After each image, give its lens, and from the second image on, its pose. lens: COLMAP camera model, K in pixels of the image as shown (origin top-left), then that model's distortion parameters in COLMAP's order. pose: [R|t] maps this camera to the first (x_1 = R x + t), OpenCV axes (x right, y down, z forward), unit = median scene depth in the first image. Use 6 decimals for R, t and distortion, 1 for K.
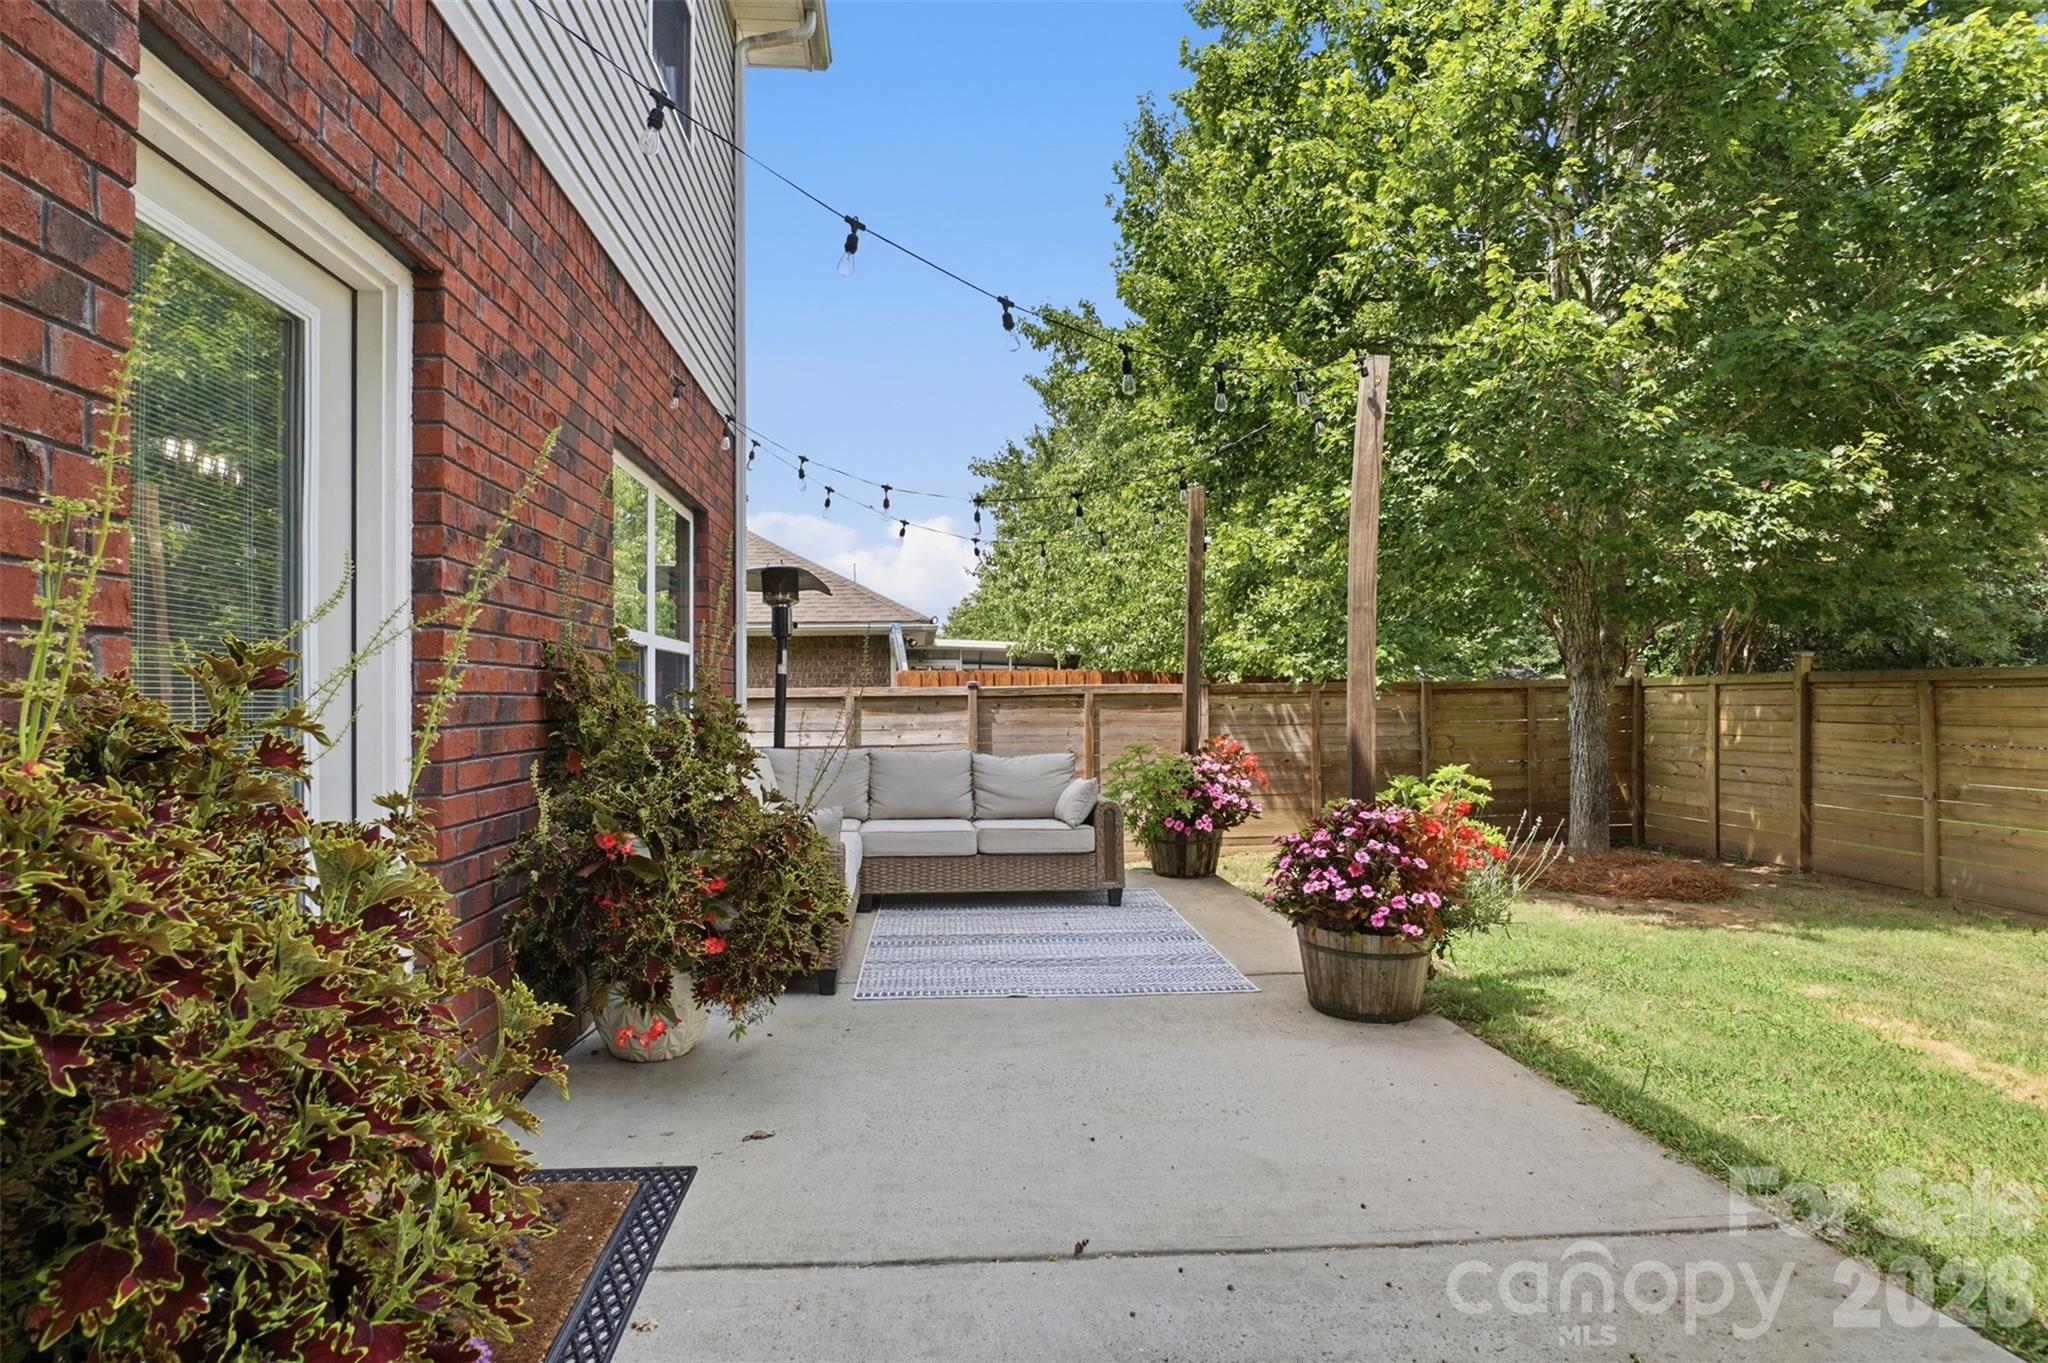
lens RADIAL K [[1026.6, 0, 1003.0], [0, 1026.6, 679.4], [0, 0, 1]] dist [-0.005744, -0.001432]
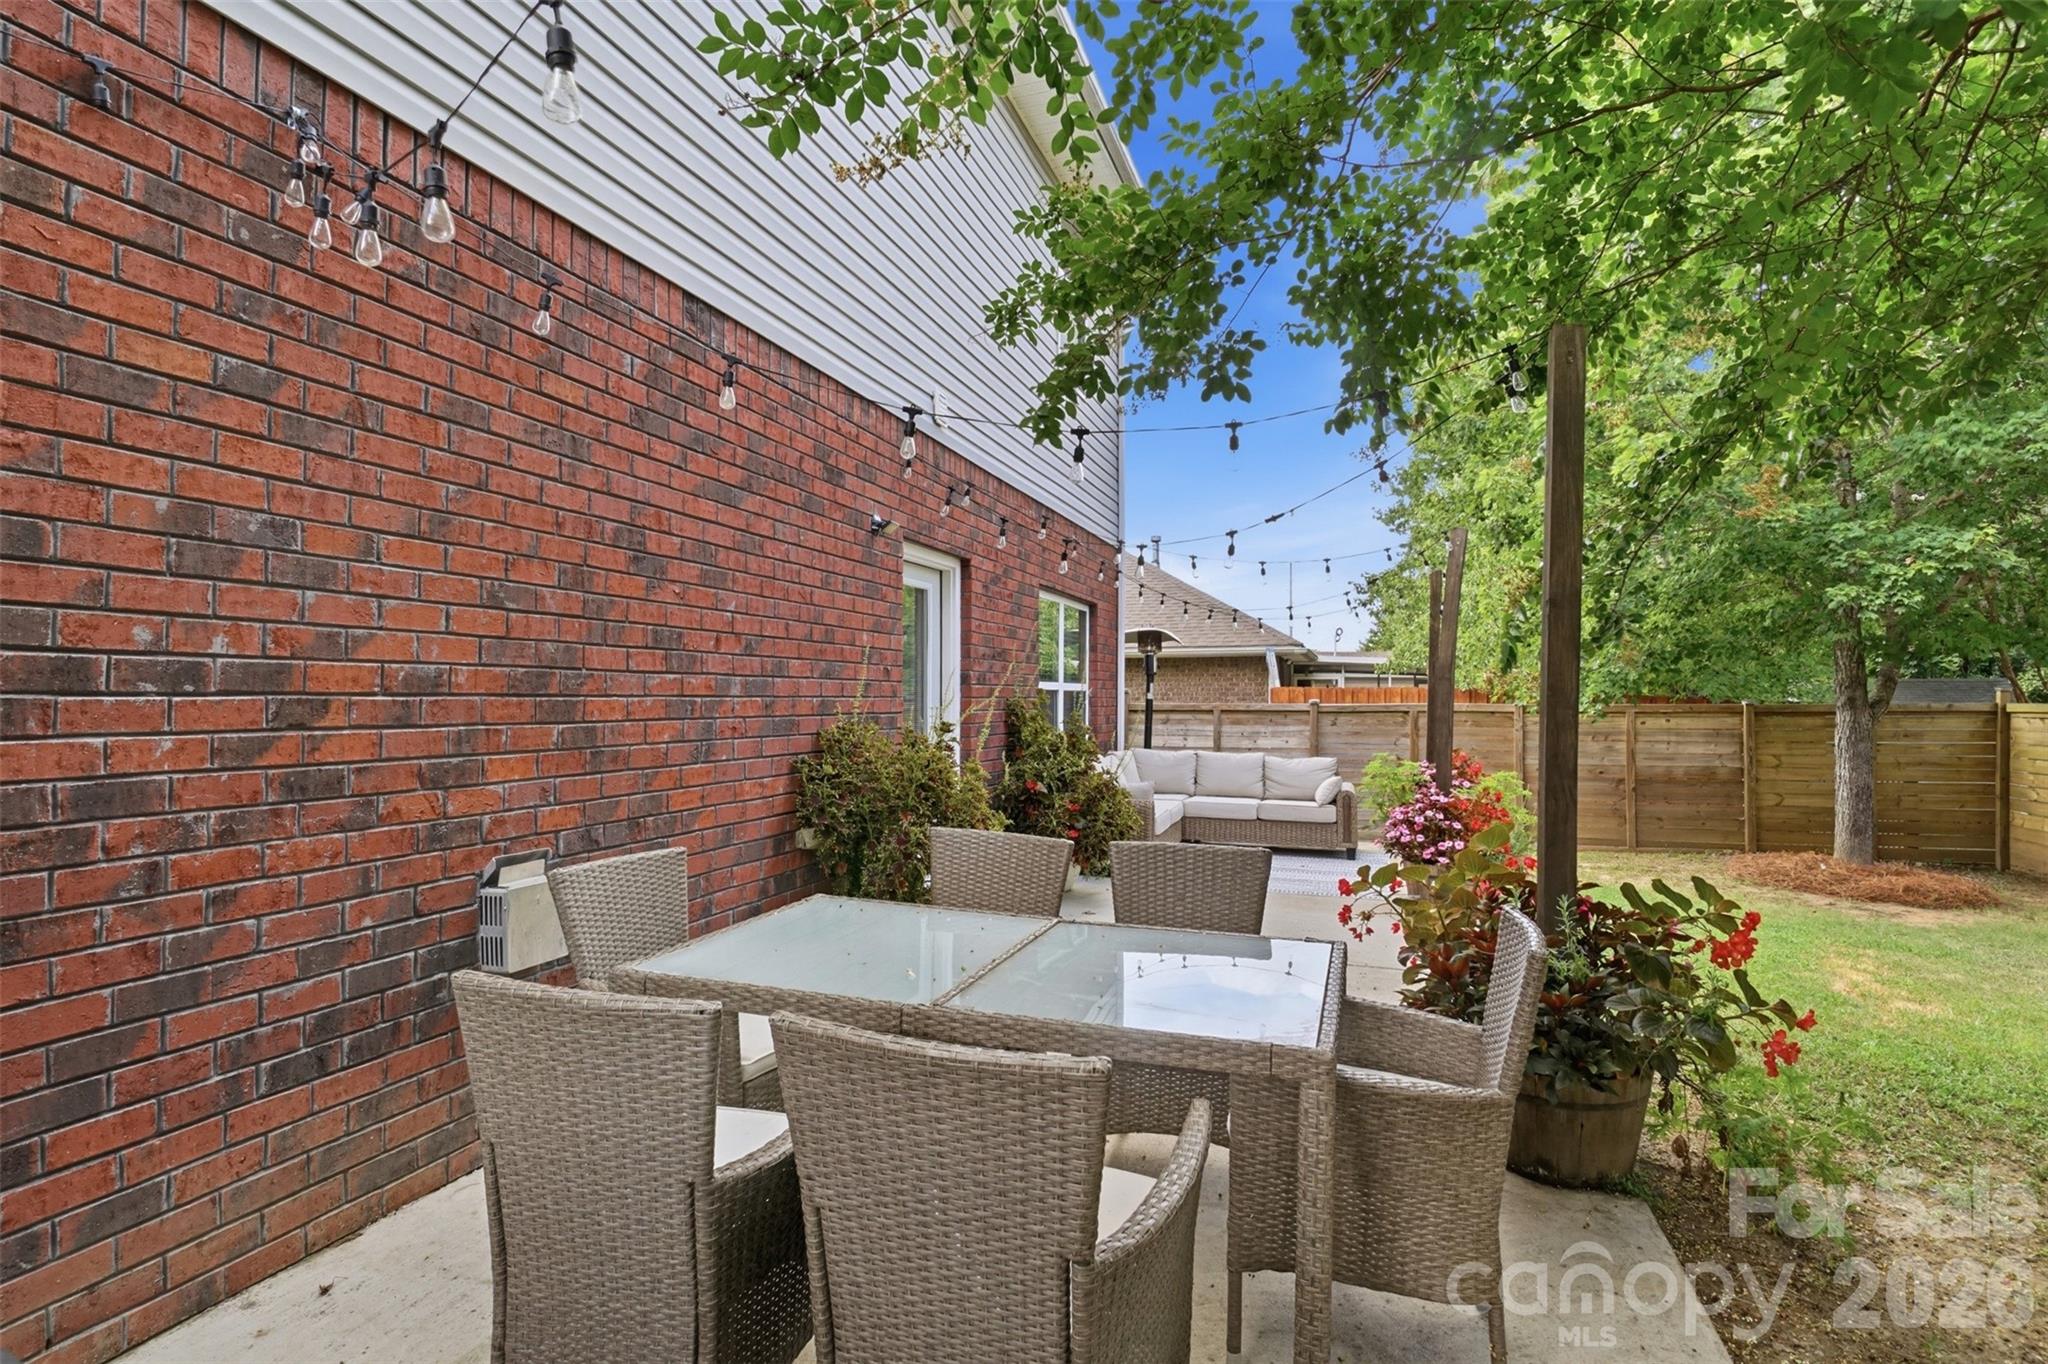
lens RADIAL K [[1026.6, 0, 1019.3], [0, 1026.6, 688.0], [0, 0, 1]] dist [-0.005744, -0.001432]
pose [[0.918275, 0.010017, -0.395817, 0.282673], [-0.005495, 0.999906, 0.012557, -0.053005], [0.395905, -0.009355, 0.918244, -0.638538]]
